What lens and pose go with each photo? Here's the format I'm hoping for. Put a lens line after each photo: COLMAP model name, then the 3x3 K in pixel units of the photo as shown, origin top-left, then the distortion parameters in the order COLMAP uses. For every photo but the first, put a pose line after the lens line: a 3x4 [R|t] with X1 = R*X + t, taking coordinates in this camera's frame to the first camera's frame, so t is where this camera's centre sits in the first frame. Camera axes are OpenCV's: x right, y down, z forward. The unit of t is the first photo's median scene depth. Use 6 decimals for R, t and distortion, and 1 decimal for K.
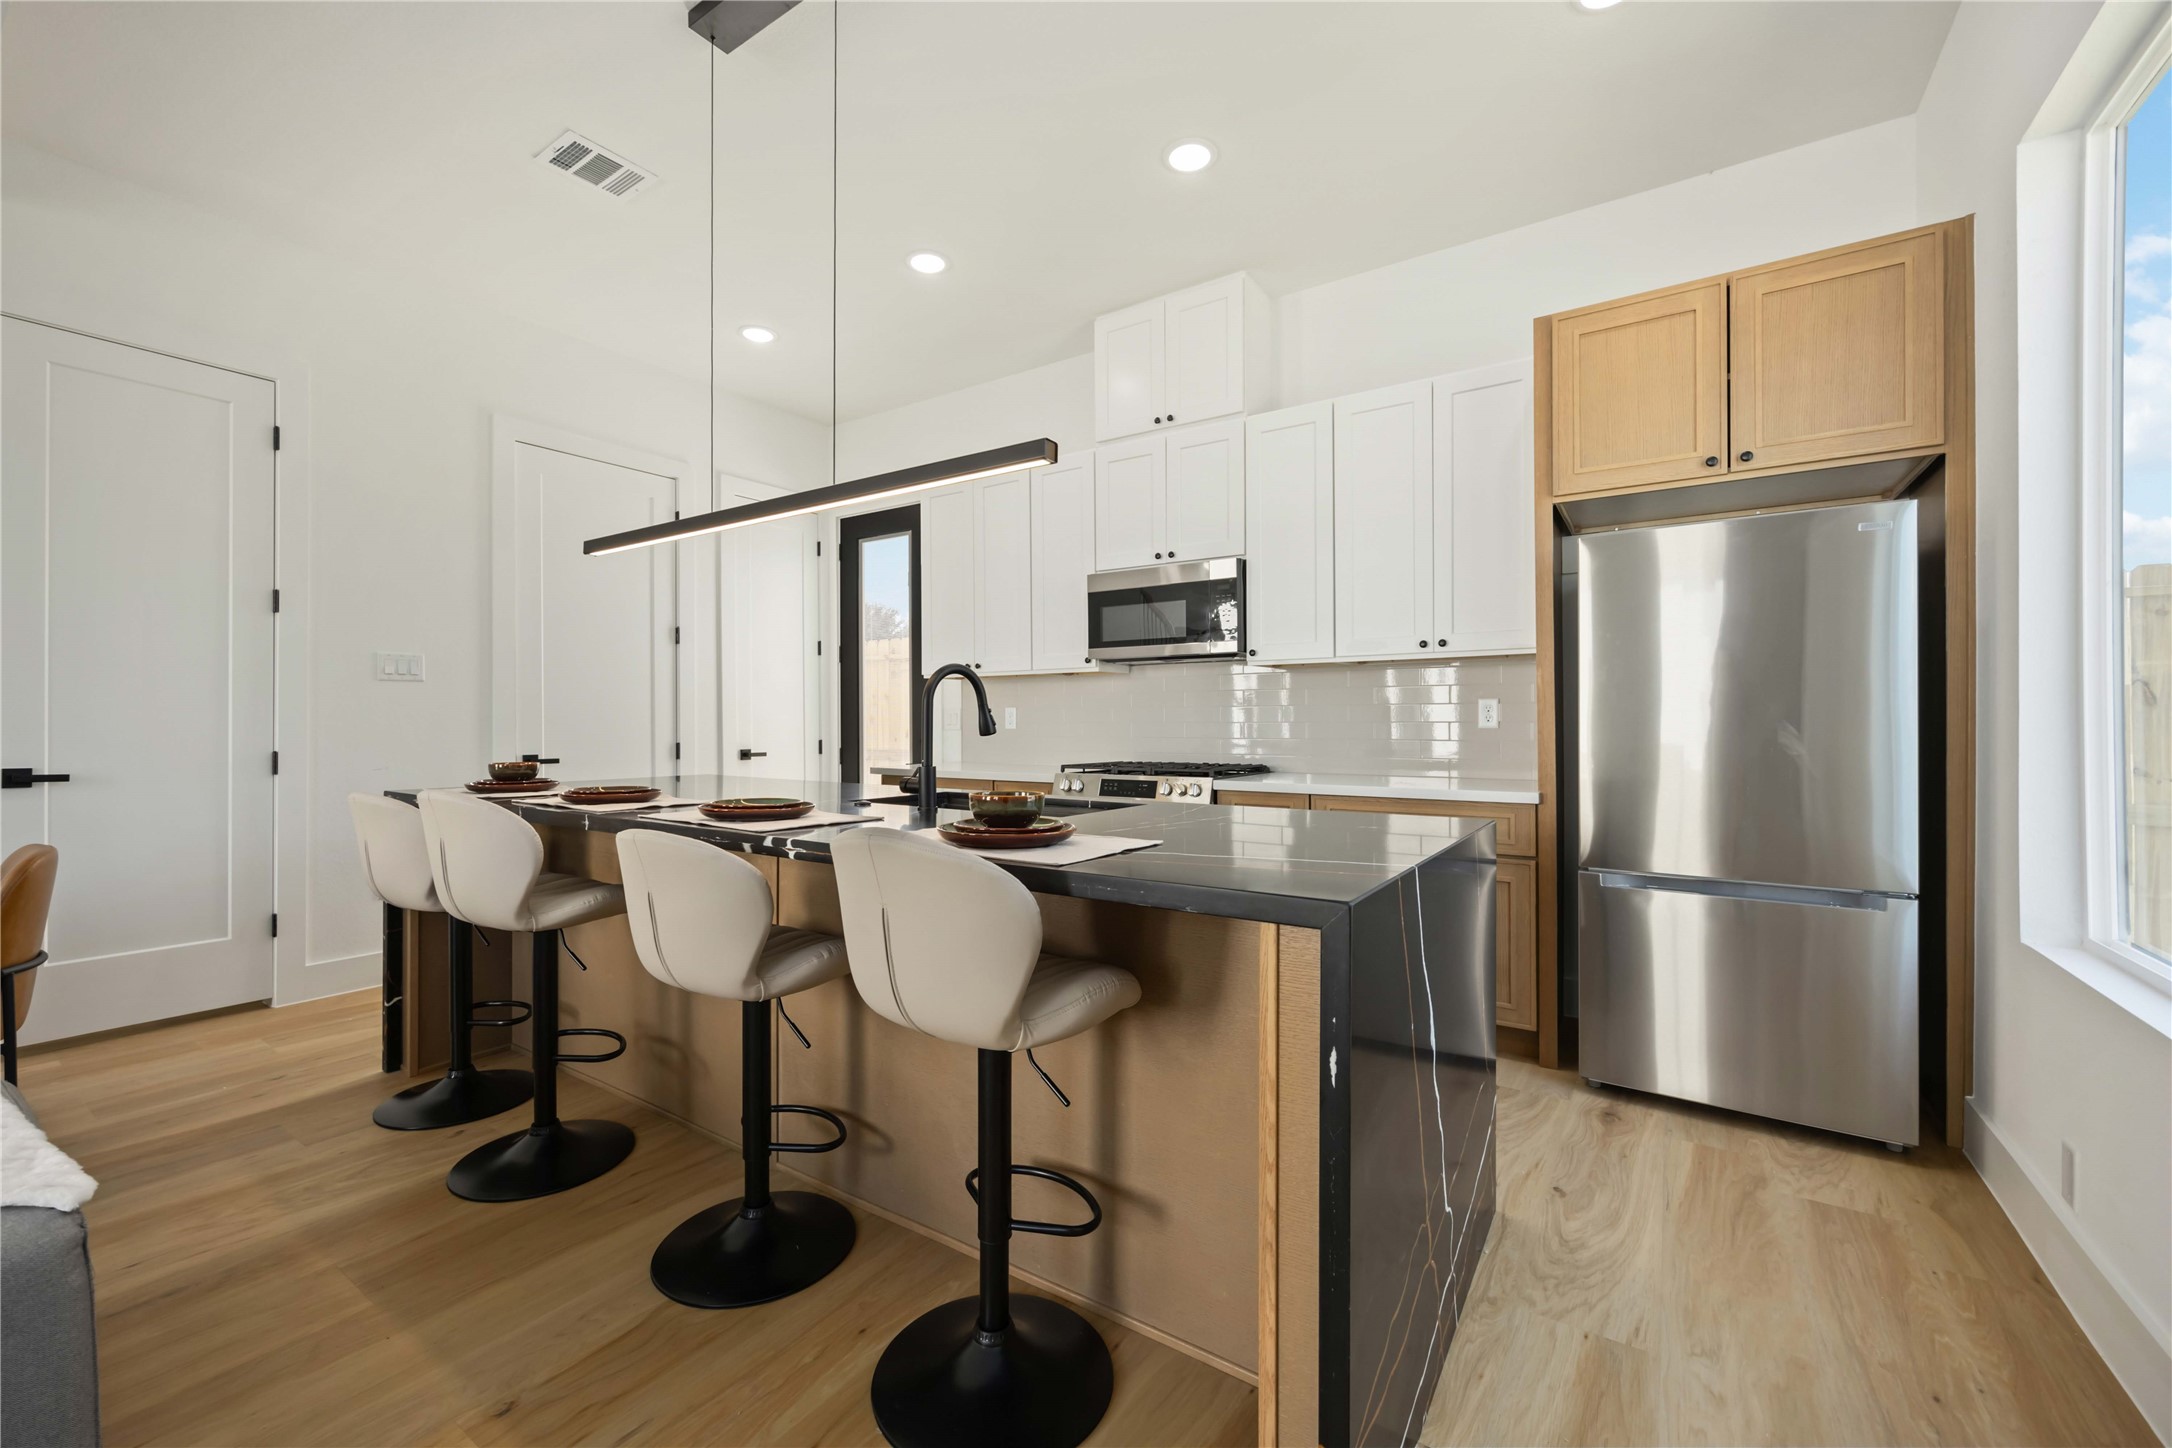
lens RADIAL K [[865.5, 0, 1082.1], [0, 865.5, 721.0], [0, 0, 1]] dist [-0.001143, 0.000168]
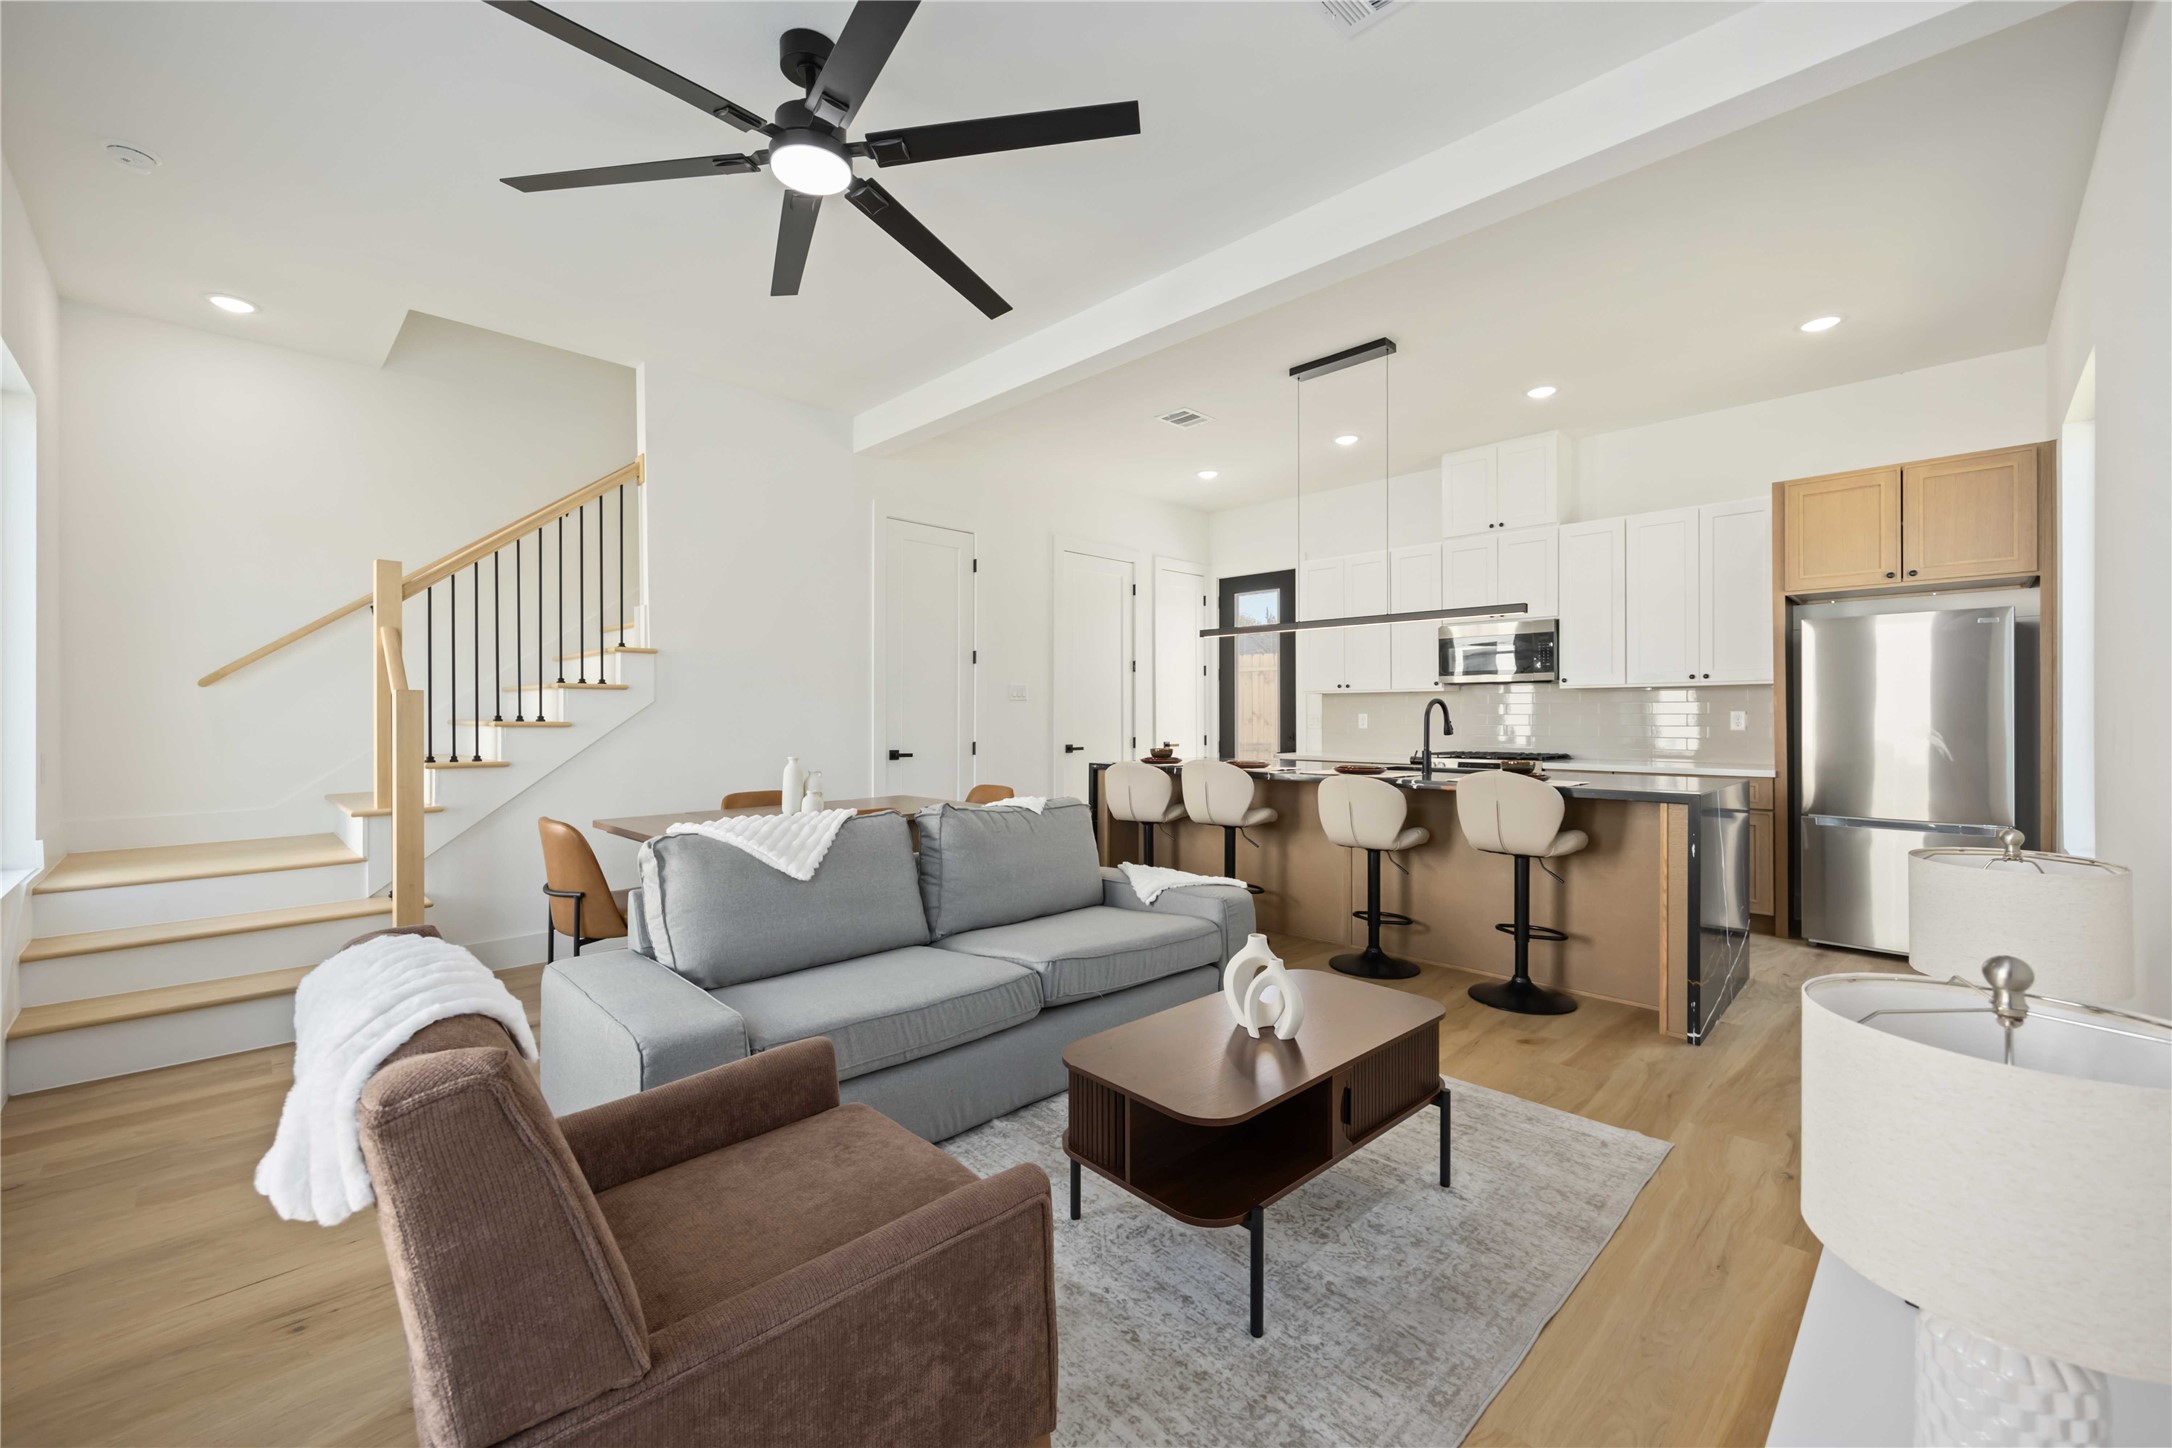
lens RADIAL K [[870.1, 0, 1085.6], [0, 870.1, 716.1], [0, 0, 1]] dist [0.000406, 0.000137]
pose [[0.982283, -0.000376, -0.187405, -0.448517], [0.000863, 0.999996, 0.002517, -0.025969], [0.187403, -0.002634, 0.982280, -0.867966]]
